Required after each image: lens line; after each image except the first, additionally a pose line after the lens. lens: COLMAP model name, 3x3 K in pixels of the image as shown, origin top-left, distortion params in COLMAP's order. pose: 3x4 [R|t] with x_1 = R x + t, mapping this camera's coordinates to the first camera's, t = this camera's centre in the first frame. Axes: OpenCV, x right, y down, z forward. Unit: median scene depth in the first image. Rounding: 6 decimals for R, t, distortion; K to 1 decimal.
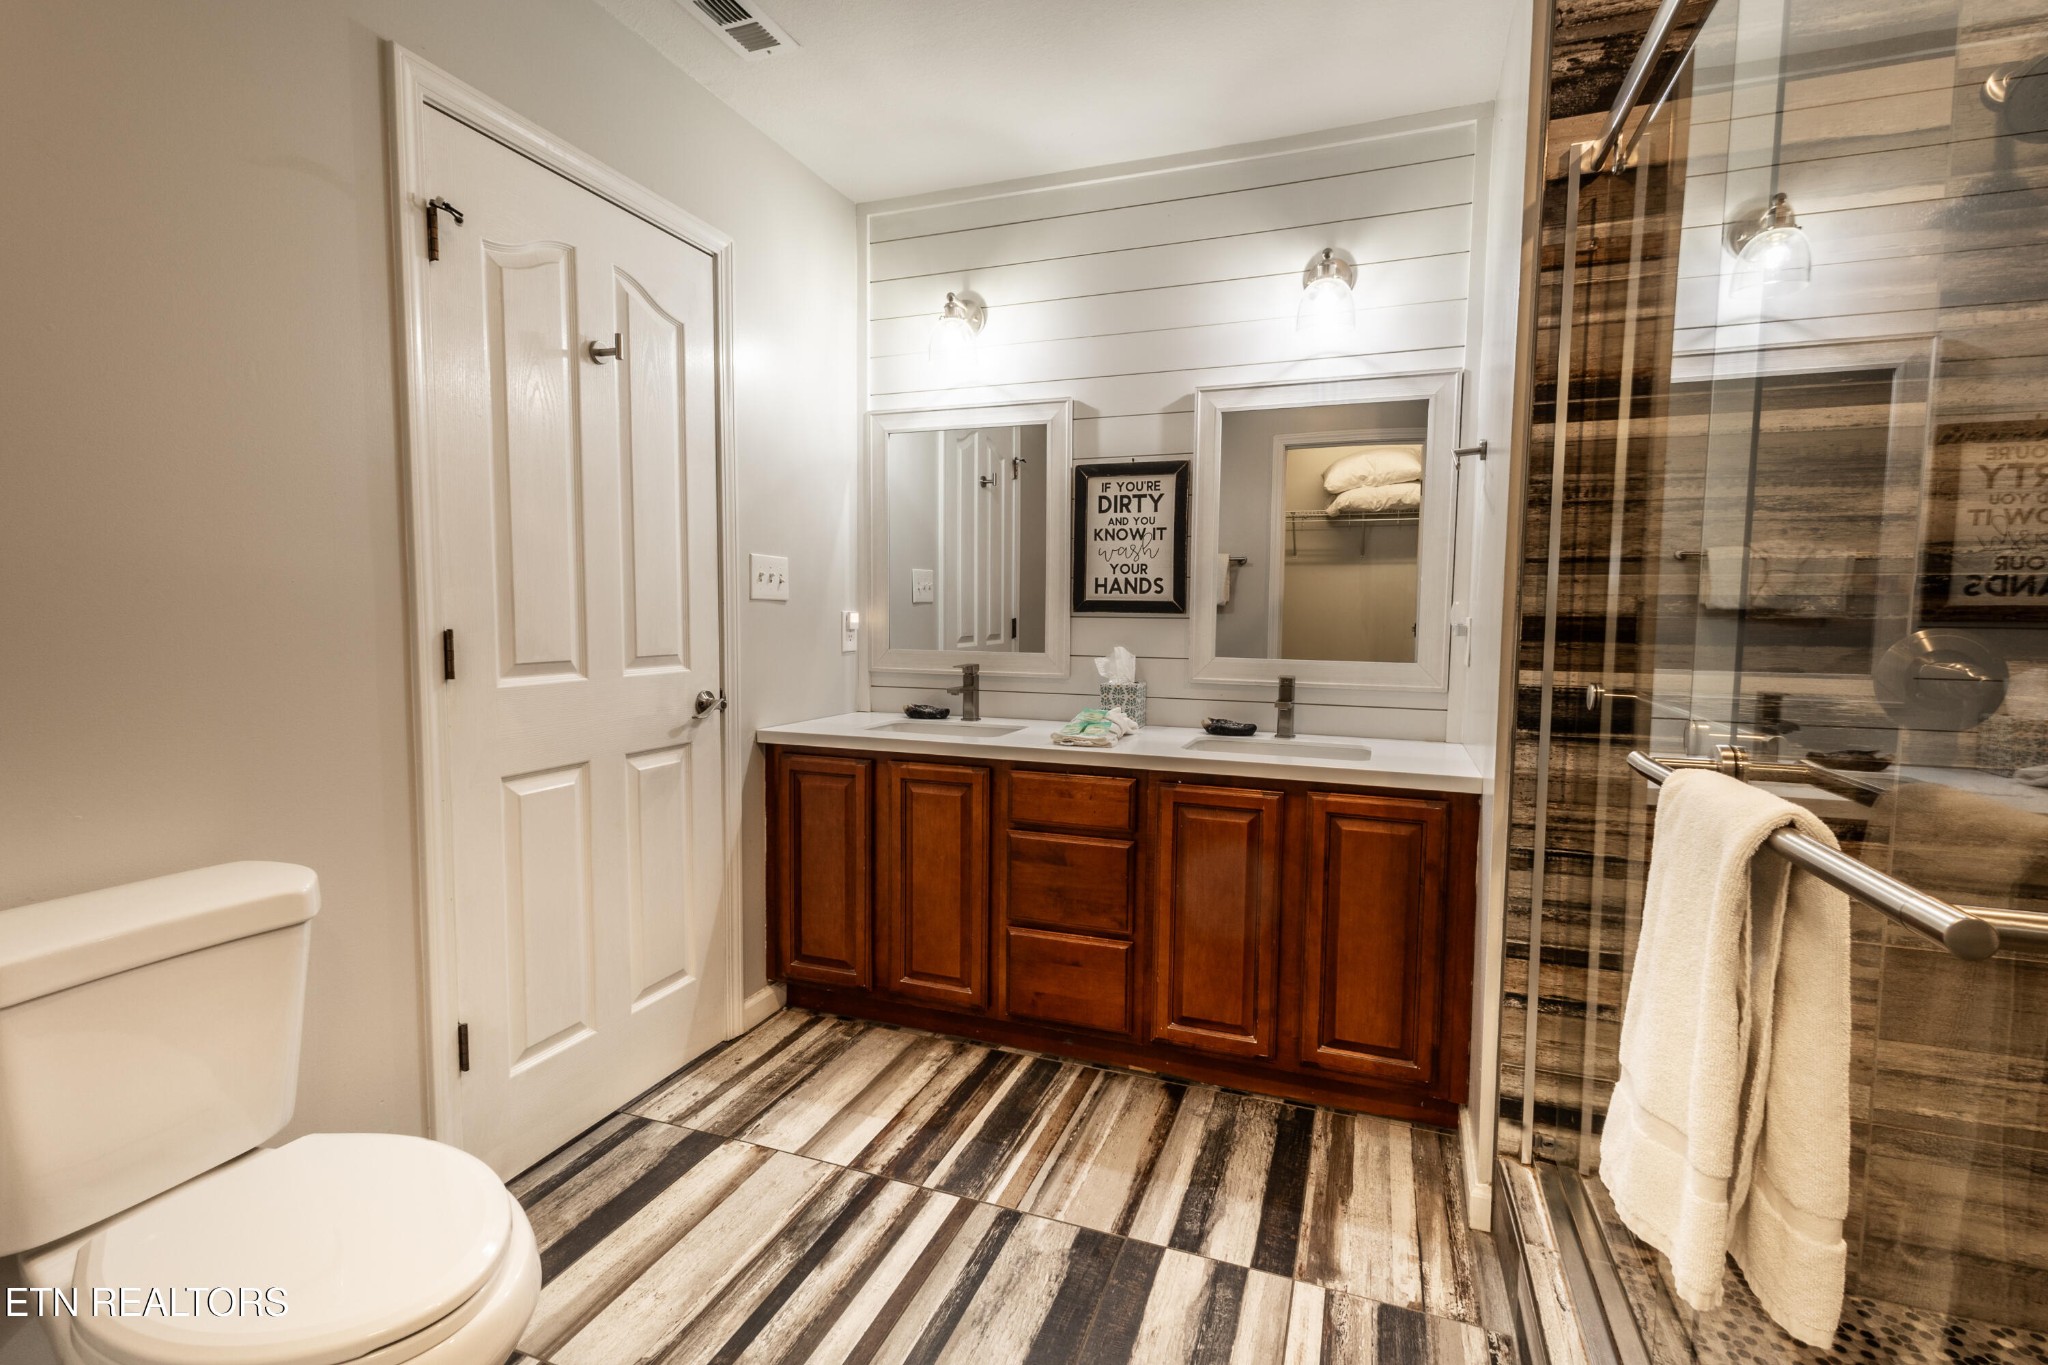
lens RADIAL K [[935.8, 0, 1032.8], [0, 935.8, 682.5], [0, 0, 1]] dist [0.007121, -0.000496]
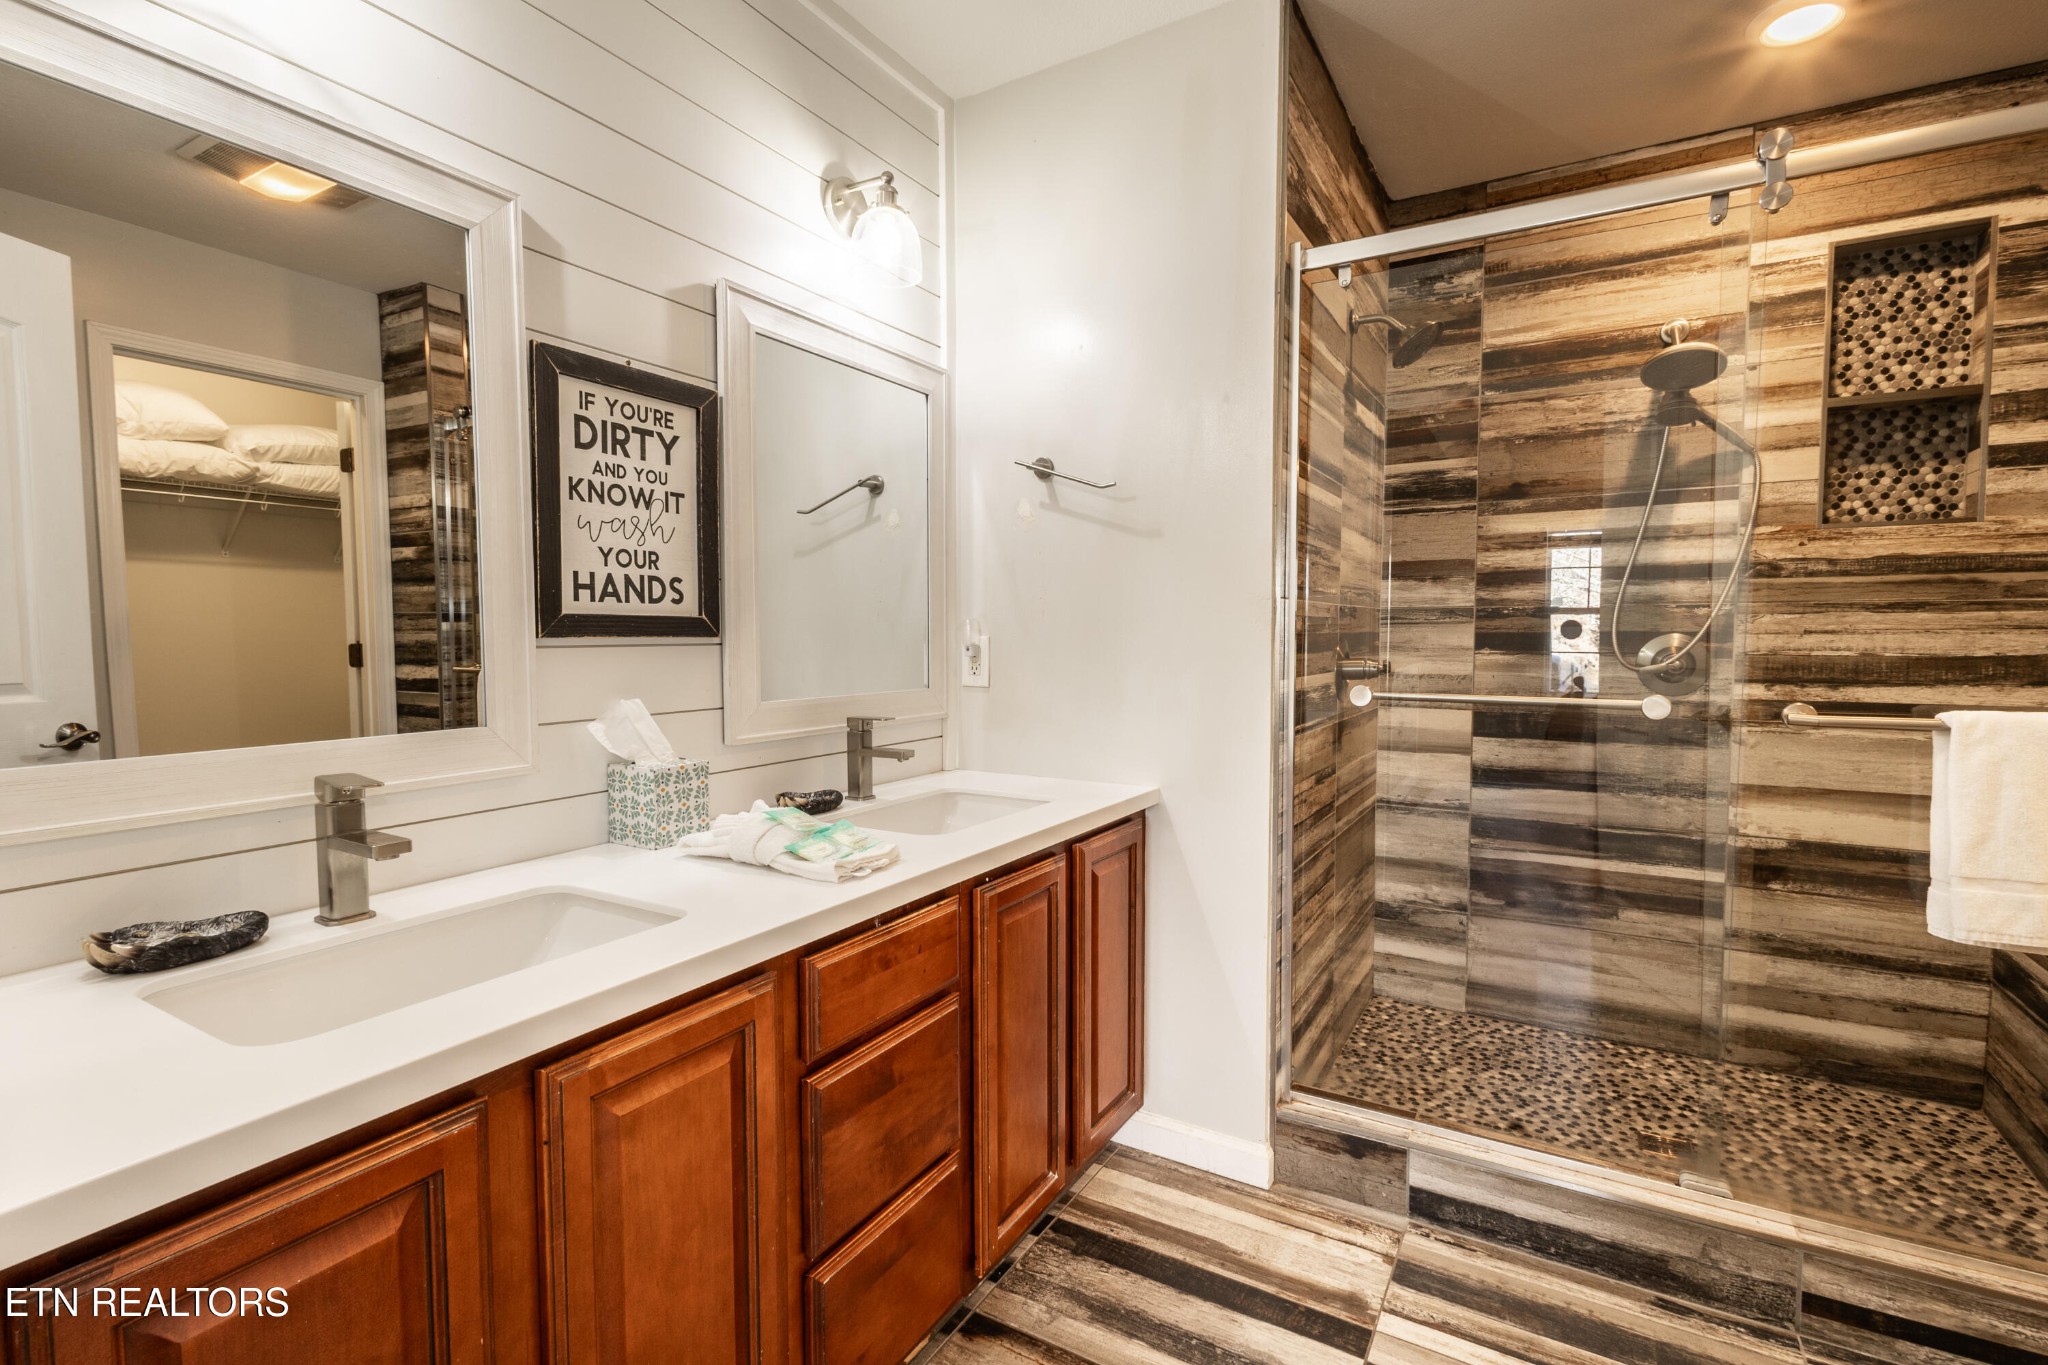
lens RADIAL K [[935.8, 0, 1031.6], [0, 935.8, 682.8], [0, 0, 1]] dist [0.007121, -0.000496]
pose [[0.179876, -0.062438, 0.981706, -0.411396], [0.079151, 0.995666, 0.048823, -0.056670], [-0.980500, 0.068921, 0.184038, 0.675382]]
